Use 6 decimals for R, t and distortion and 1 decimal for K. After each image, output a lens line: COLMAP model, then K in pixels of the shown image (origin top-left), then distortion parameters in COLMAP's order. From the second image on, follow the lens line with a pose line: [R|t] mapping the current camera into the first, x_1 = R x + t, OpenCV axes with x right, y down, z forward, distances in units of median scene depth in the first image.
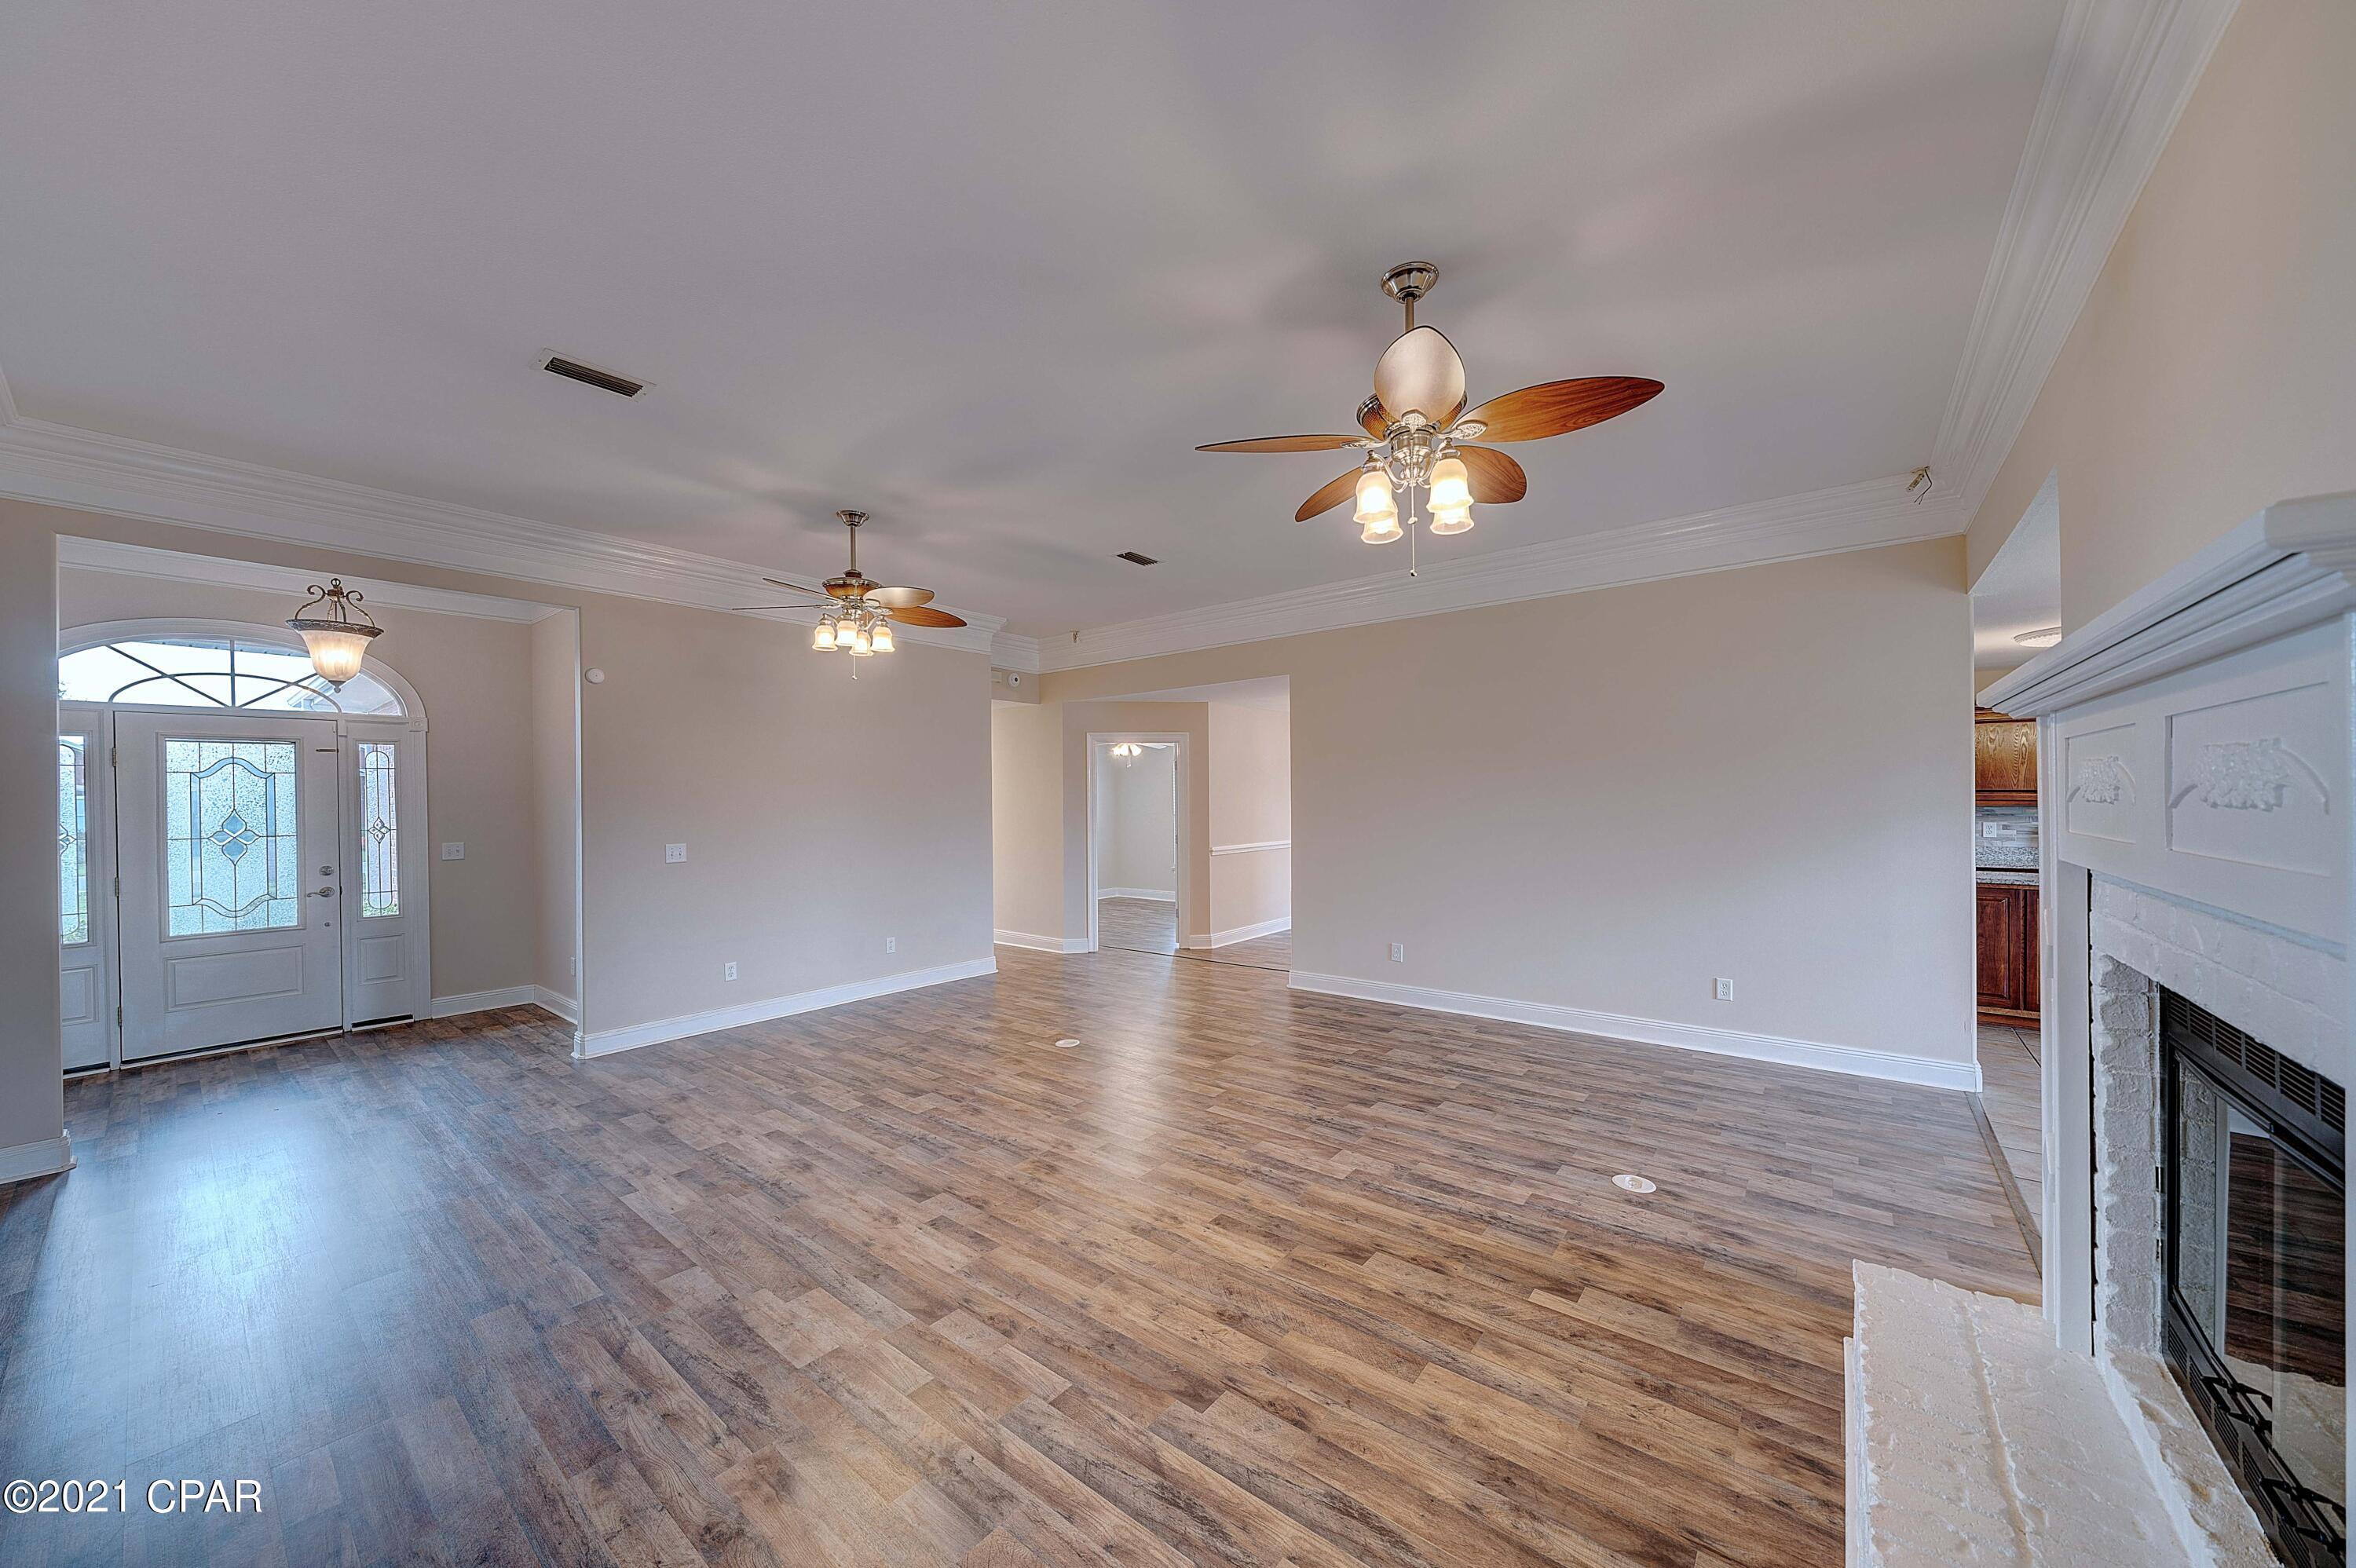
lens RADIAL K [[827.6, 0, 1155.1], [0, 827.6, 809.3], [0, 0, 1]] dist [-0.000228, 0.000008]
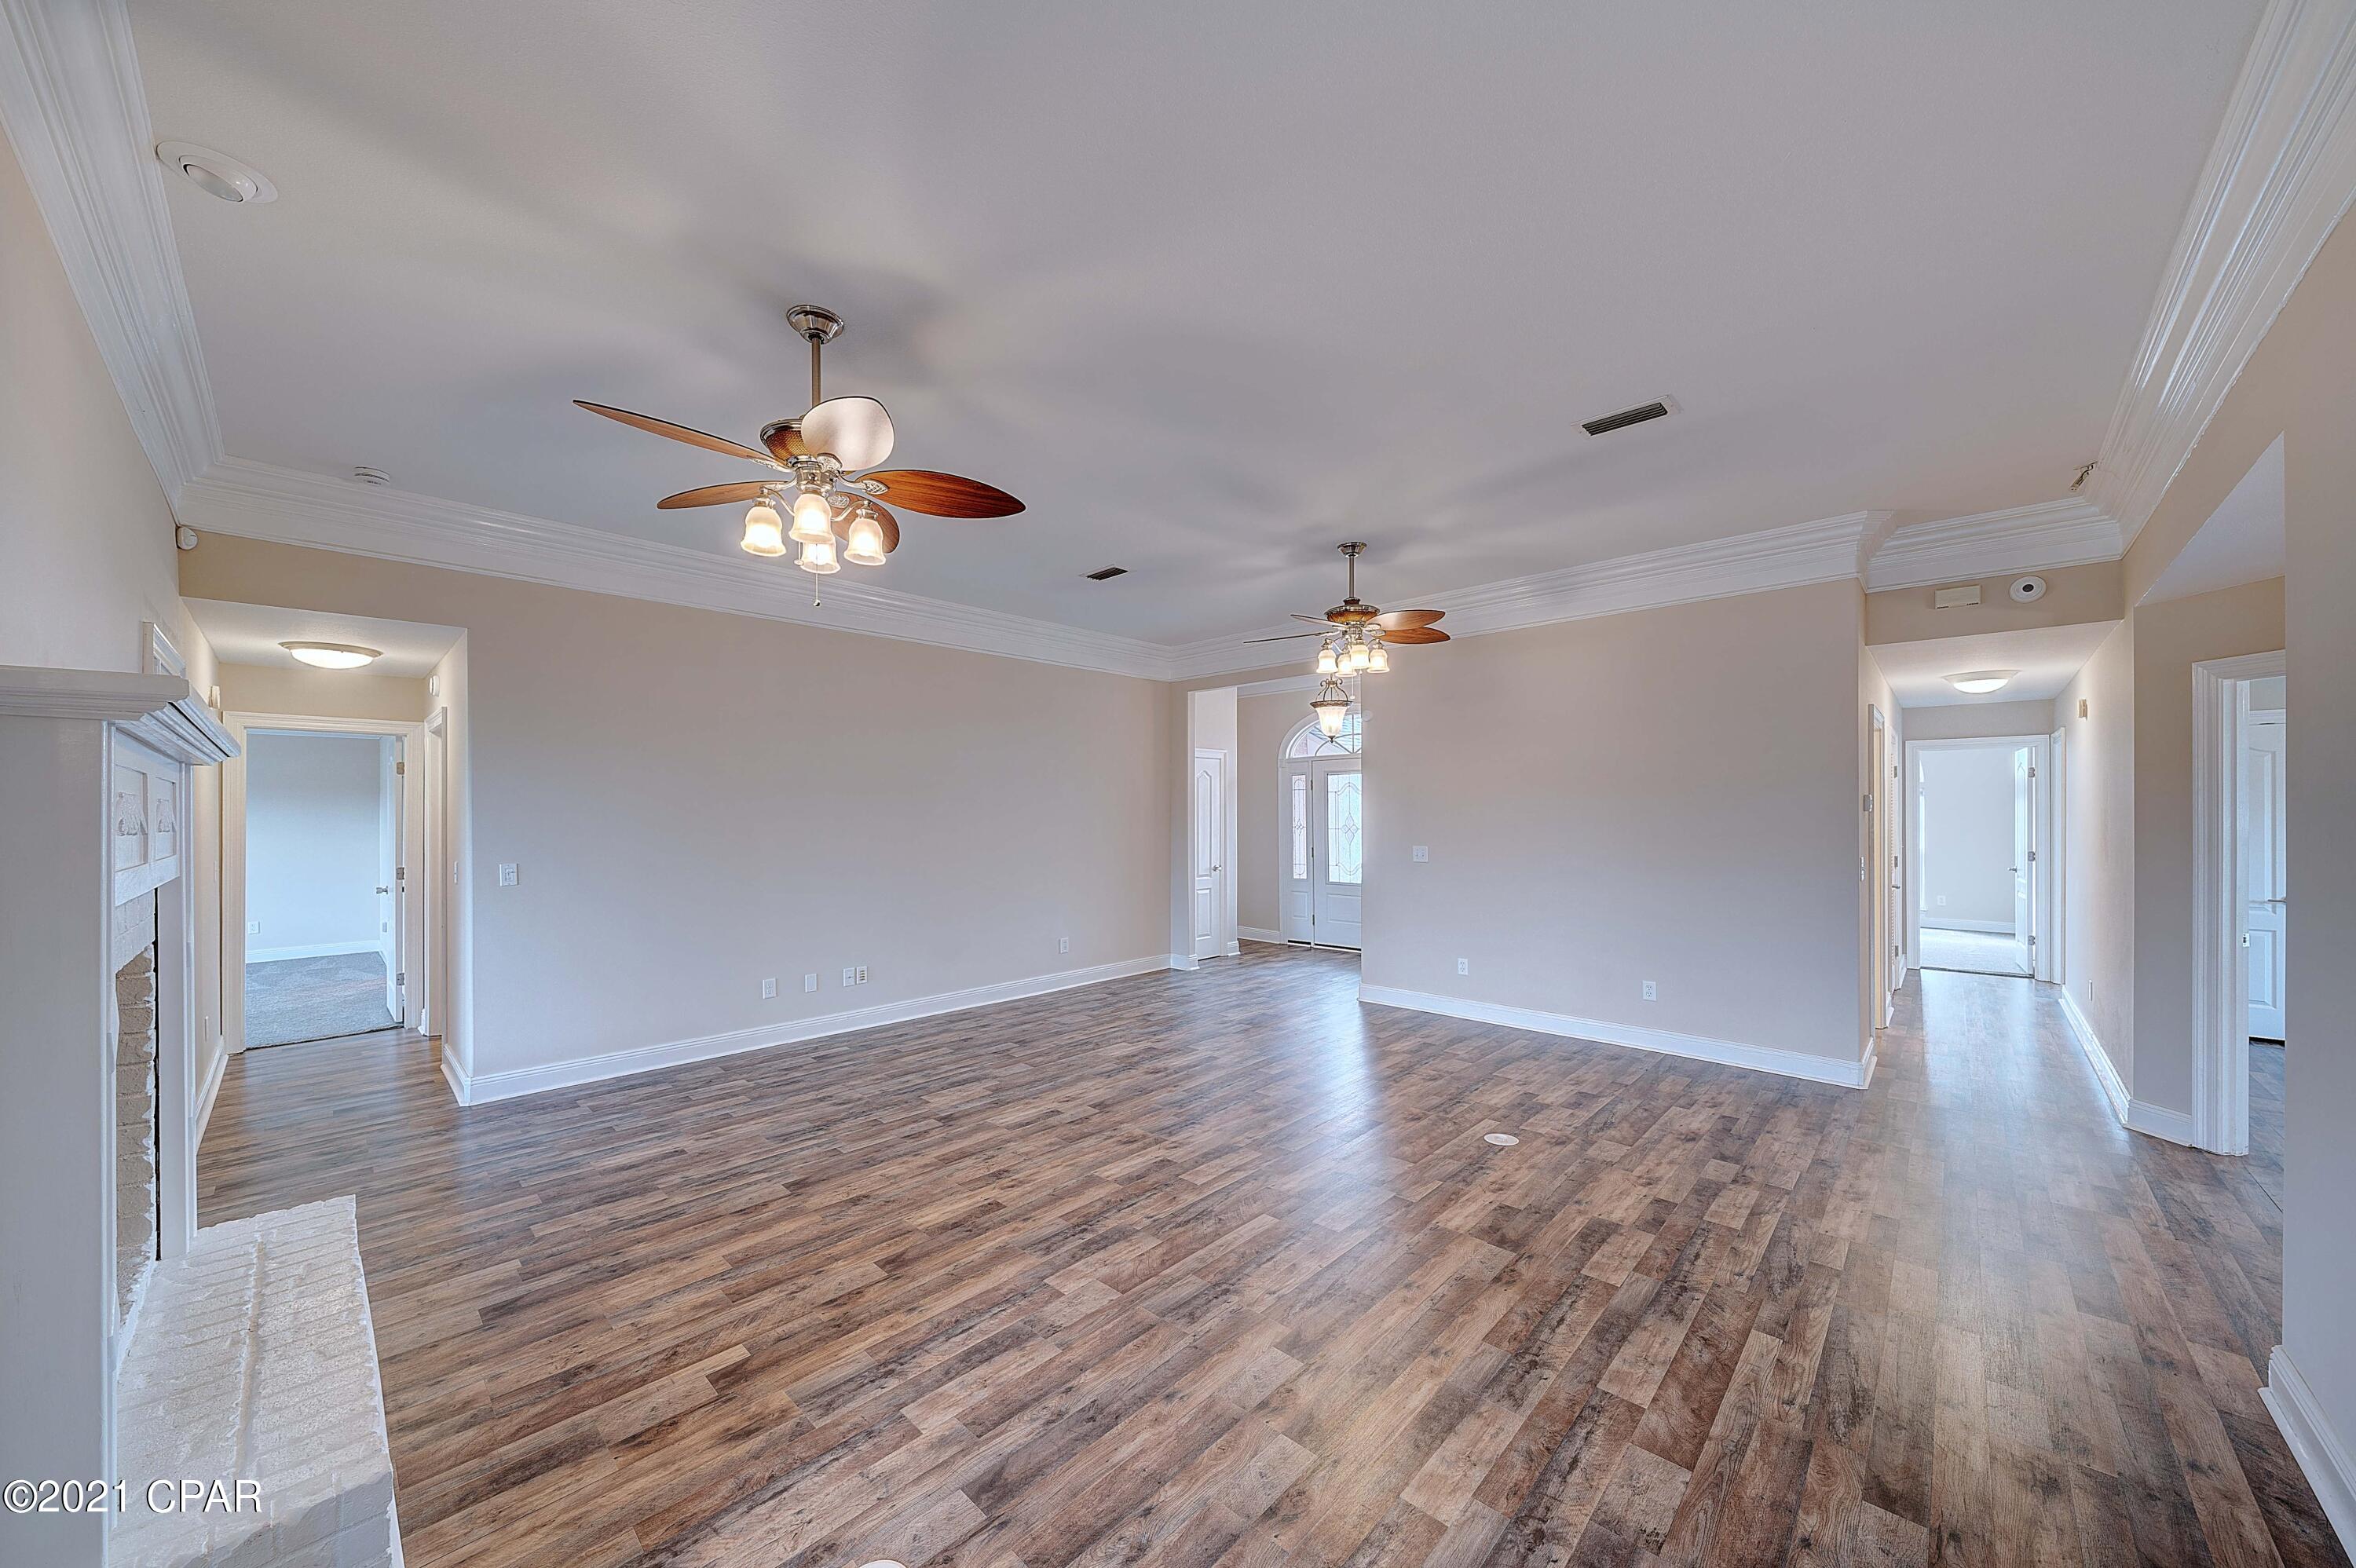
lens RADIAL K [[827.6, 0, 1155.1], [0, 827.6, 809.3], [0, 0, 1]] dist [-0.000228, 0.000008]
pose [[-0.080873, 0.005884, -0.996707, 1.248010], [-0.007626, 0.999950, 0.006522, -0.030105], [0.996695, 0.008129, -0.080824, 1.420968]]
